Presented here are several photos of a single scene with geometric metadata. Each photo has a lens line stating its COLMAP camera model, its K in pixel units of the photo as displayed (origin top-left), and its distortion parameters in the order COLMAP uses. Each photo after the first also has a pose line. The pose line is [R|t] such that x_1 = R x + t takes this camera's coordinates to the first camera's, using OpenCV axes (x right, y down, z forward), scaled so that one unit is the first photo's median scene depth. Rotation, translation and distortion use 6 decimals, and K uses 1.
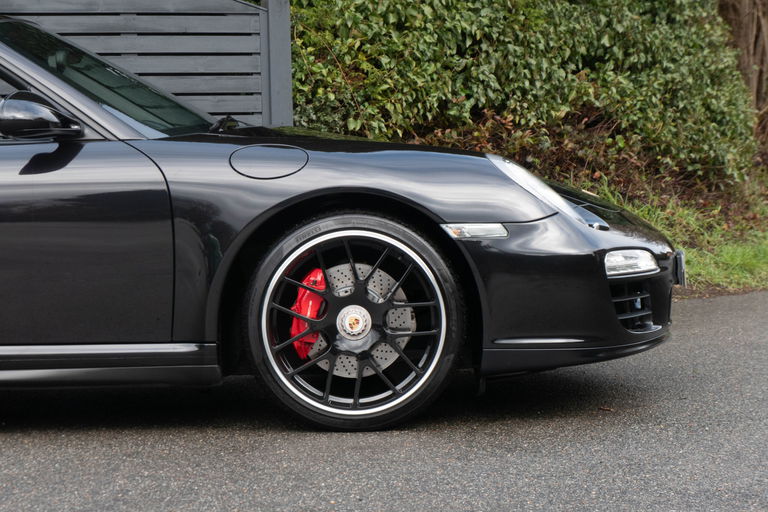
lens RADIAL K [[2129.8, 0, 384.0], [0, 2129.8, 256.0], [0, 0, 1]] dist [-0.016109, -0.985519]
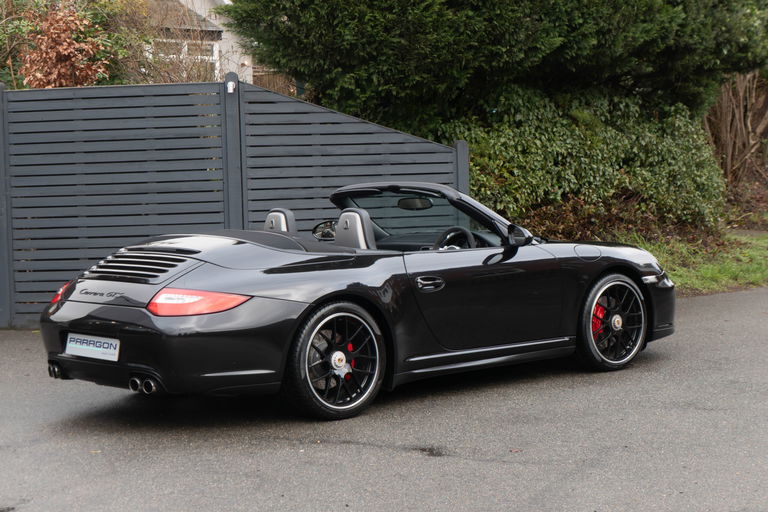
lens RADIAL K [[1653.9, 0, 384.0], [0, 1653.9, 256.0], [0, 0, 1]] dist [0.037518, -0.119559]
pose [[0.998822, 0.002355, -0.048474, -0.042172], [-0.001288, 0.999757, 0.022016, -0.046590], [0.048514, -0.021928, 0.998582, -0.431378]]
